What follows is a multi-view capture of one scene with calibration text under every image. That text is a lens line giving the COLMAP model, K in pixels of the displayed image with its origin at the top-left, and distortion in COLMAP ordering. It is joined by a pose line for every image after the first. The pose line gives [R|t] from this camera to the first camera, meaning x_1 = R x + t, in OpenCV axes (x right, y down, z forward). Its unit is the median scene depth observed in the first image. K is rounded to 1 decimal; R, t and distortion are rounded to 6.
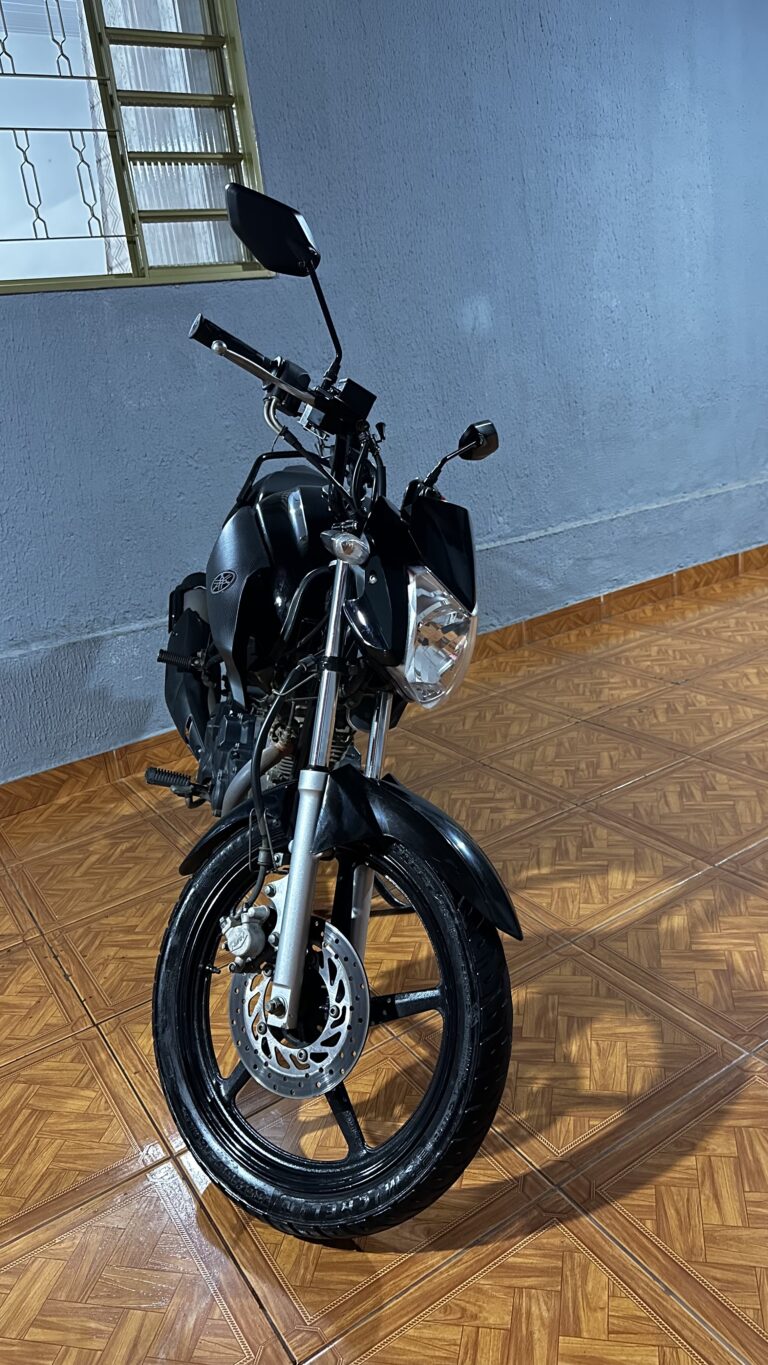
lens RADIAL K [[957.1, 0, 380.8], [0, 957.1, 684.1], [0, 0, 1]] dist [0.033093, -0.040895]
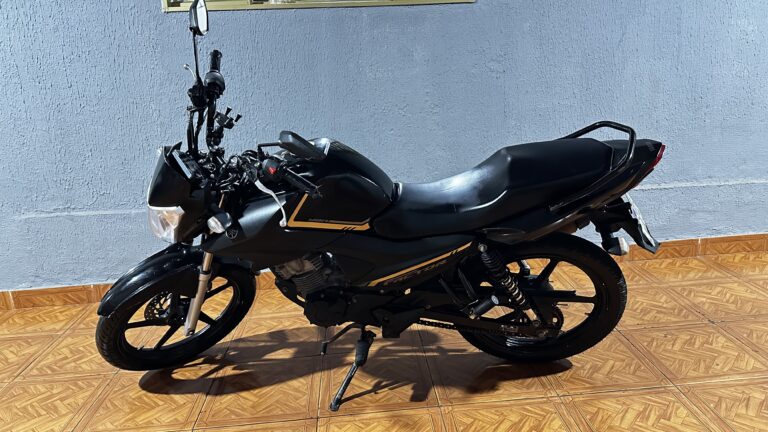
lens RADIAL K [[538.5, 0, 386.2], [0, 538.5, 218.0], [0, 0, 1]] dist [0.033093, -0.040895]
pose [[0.879620, 0.203168, -0.430106, 0.184109], [-0.205913, 0.977723, 0.040727, -0.068686], [0.428799, 0.052740, 0.901859, 0.126123]]
